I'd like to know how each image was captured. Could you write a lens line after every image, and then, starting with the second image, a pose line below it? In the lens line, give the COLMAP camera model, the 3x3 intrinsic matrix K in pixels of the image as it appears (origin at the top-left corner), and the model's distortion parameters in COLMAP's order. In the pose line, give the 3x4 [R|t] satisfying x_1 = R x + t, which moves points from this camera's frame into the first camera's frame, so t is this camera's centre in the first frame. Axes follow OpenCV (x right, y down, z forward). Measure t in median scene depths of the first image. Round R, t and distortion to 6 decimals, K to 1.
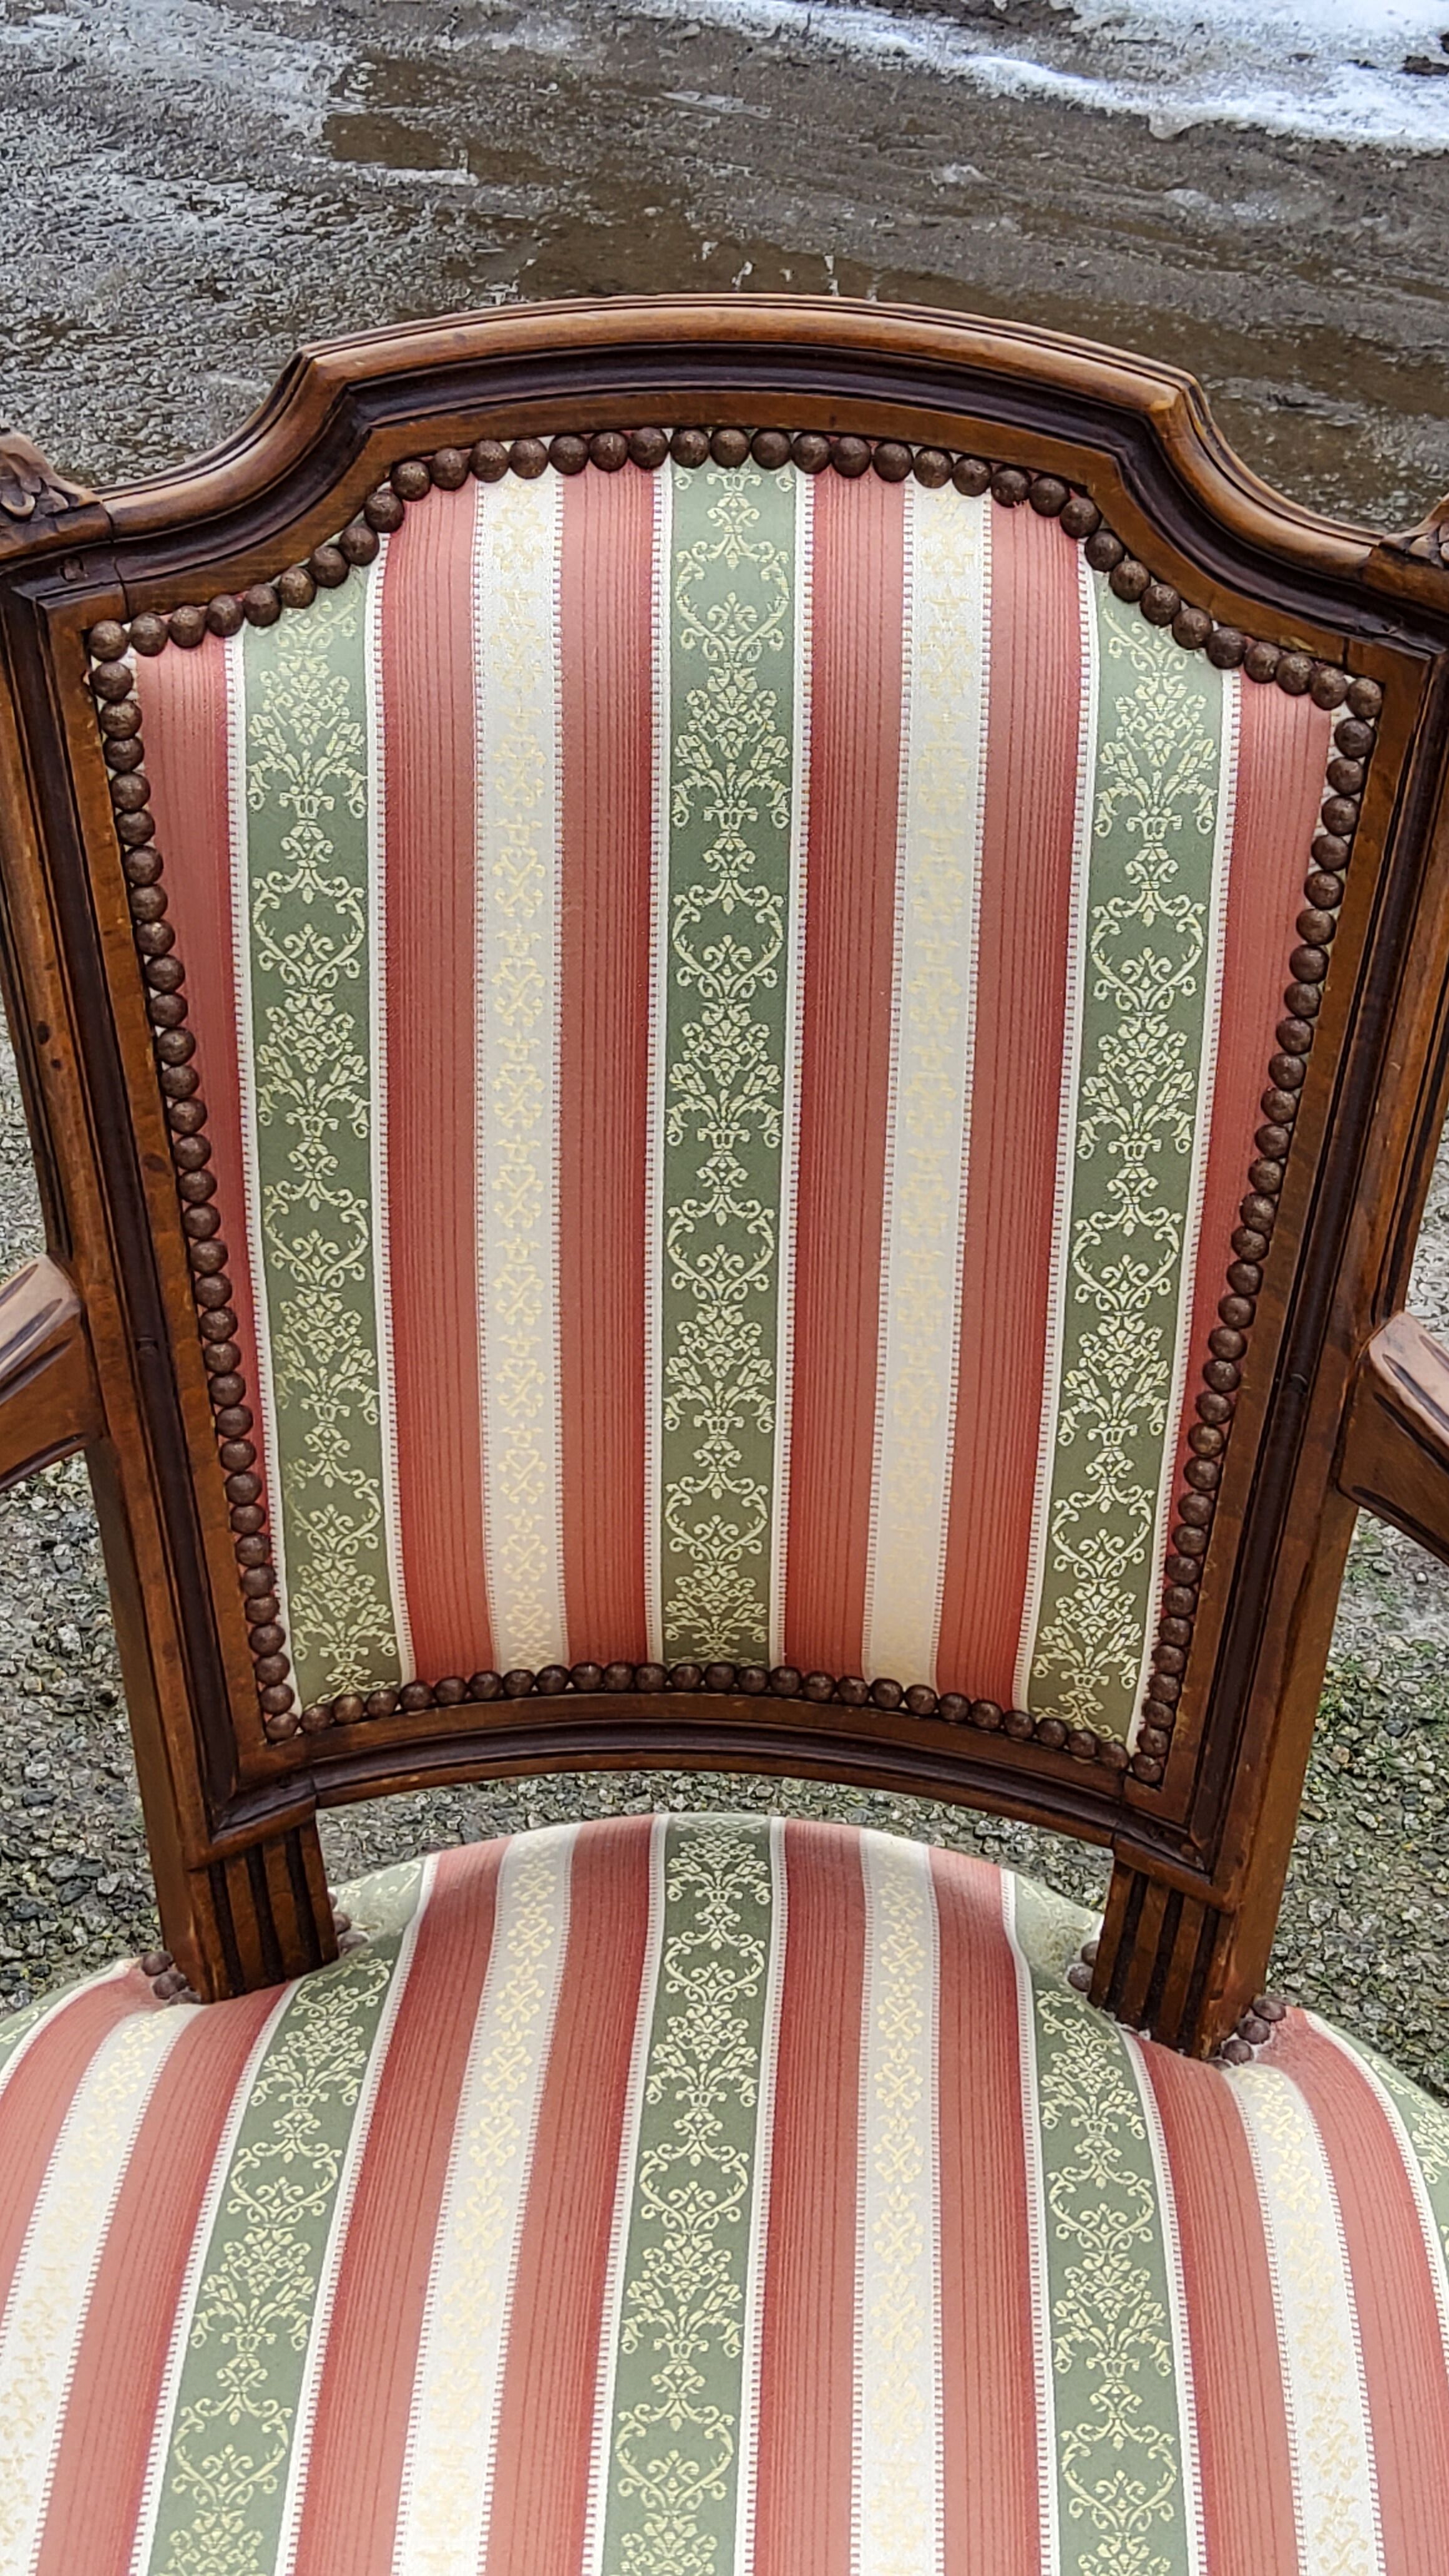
lens RADIAL K [[3860.2, 0, 727.3], [0, 3860.2, 1274.4], [0, 0, 1]] dist [0.115115, 0.000000]
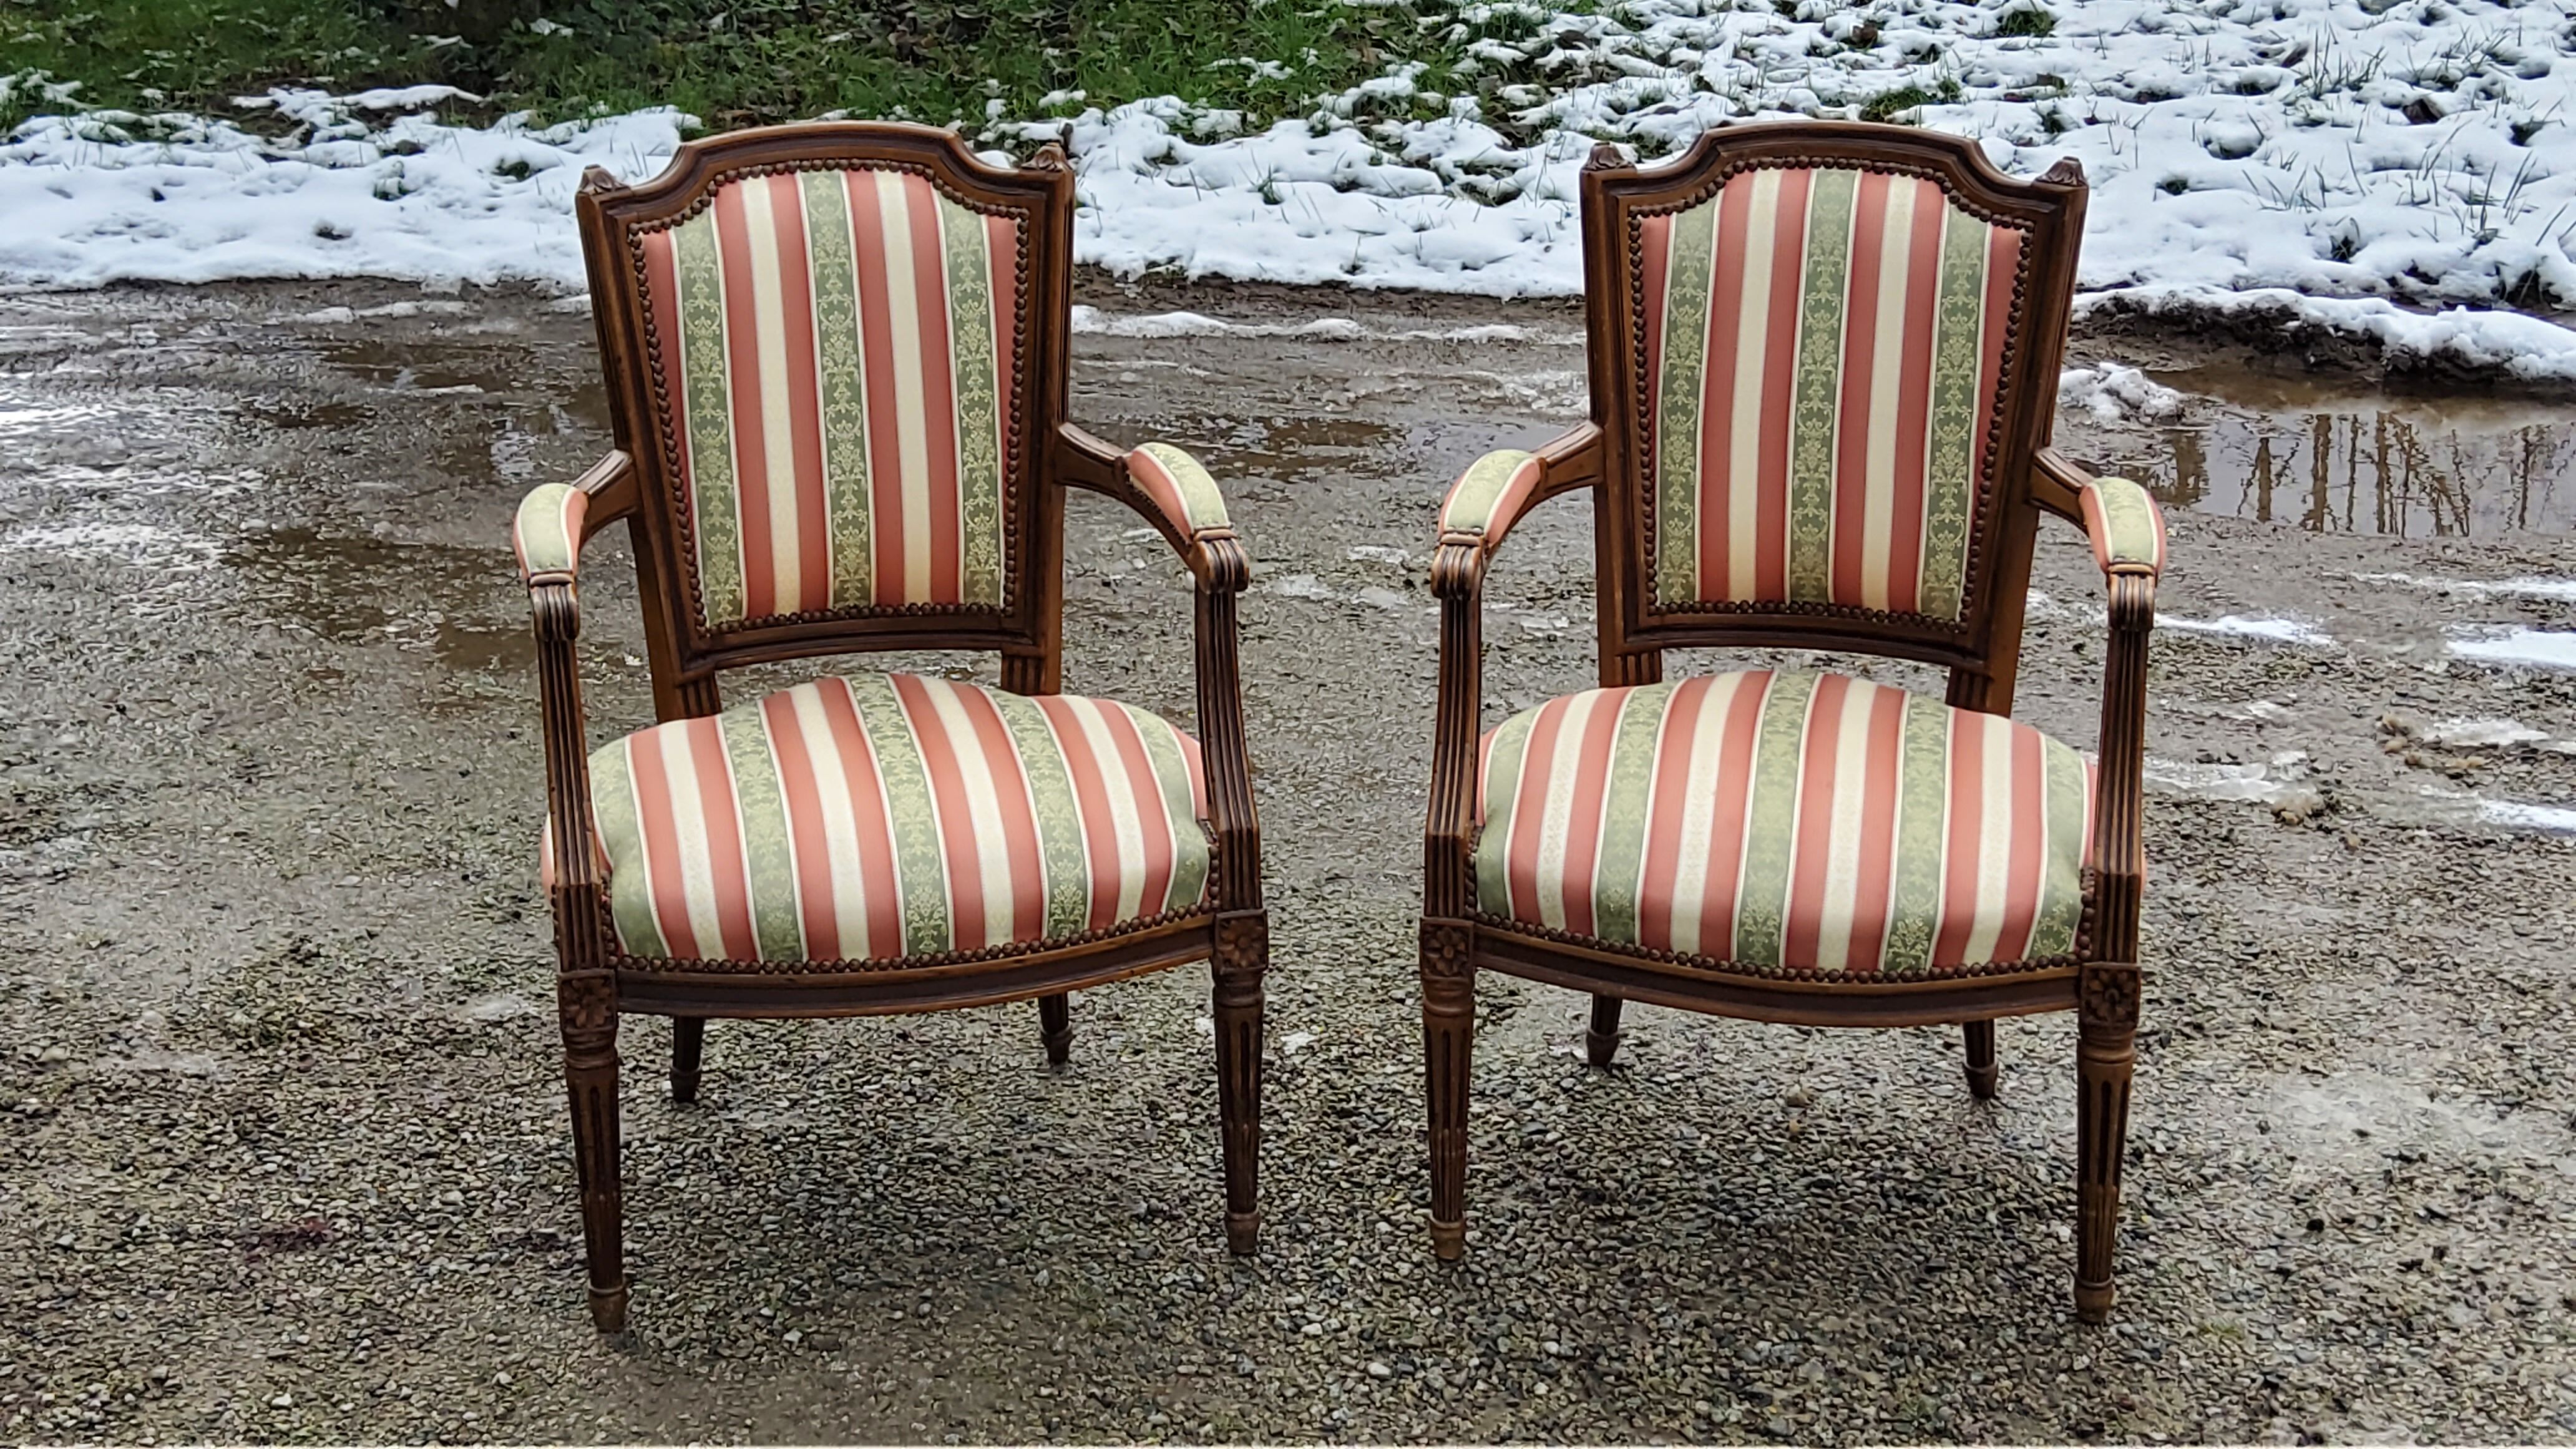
lens RADIAL K [[3860.2, 0, 1262.9], [0, 3860.2, 707.7], [0, 0, 1]] dist [0.115115, 0.000000]
pose [[0.968919, -0.105504, 0.223750, -0.385476], [0.163940, 0.951206, -0.261402, 1.052908], [-0.185253, 0.289959, 0.938938, -1.840592]]
